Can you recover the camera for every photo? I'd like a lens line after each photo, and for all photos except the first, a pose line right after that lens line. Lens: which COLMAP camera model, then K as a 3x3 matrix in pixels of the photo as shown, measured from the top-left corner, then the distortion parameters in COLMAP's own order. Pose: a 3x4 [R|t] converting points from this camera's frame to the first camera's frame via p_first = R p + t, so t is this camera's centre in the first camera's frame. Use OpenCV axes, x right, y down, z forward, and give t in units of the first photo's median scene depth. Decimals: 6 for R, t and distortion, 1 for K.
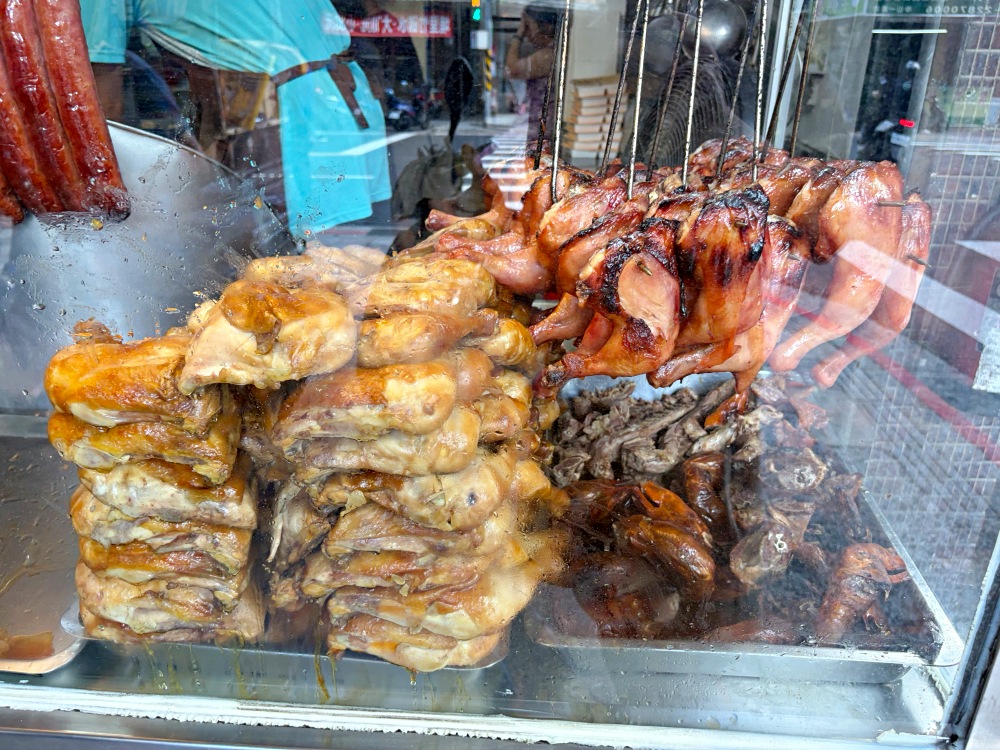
lens RADIAL K [[786.5, 0, 500.0], [0, 786.5, 375.0], [0, 0, 1]] dist [0.060086, -0.062071]
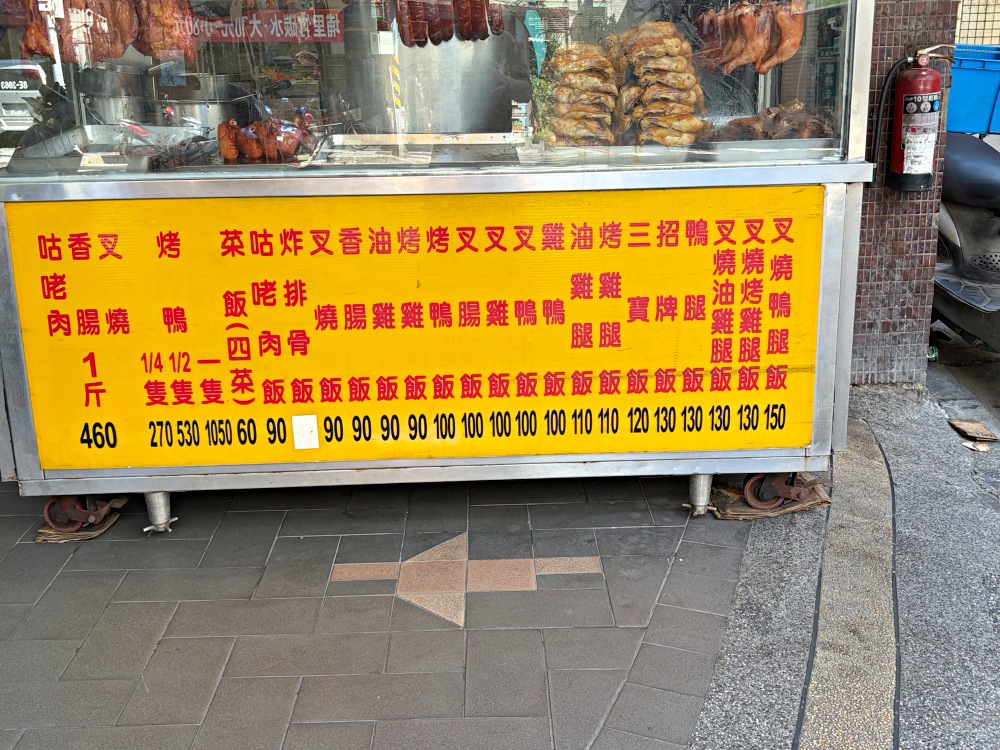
lens RADIAL K [[1218.7, 0, 500.0], [0, 1218.7, 375.0], [0, 0, 1]] dist [0.270978, -1.182148]
pose [[0.993548, -0.051120, 0.101239, -1.306246], [0.065524, 0.987333, -0.144499, 1.930480], [-0.092570, 0.150200, 0.984312, -3.525379]]
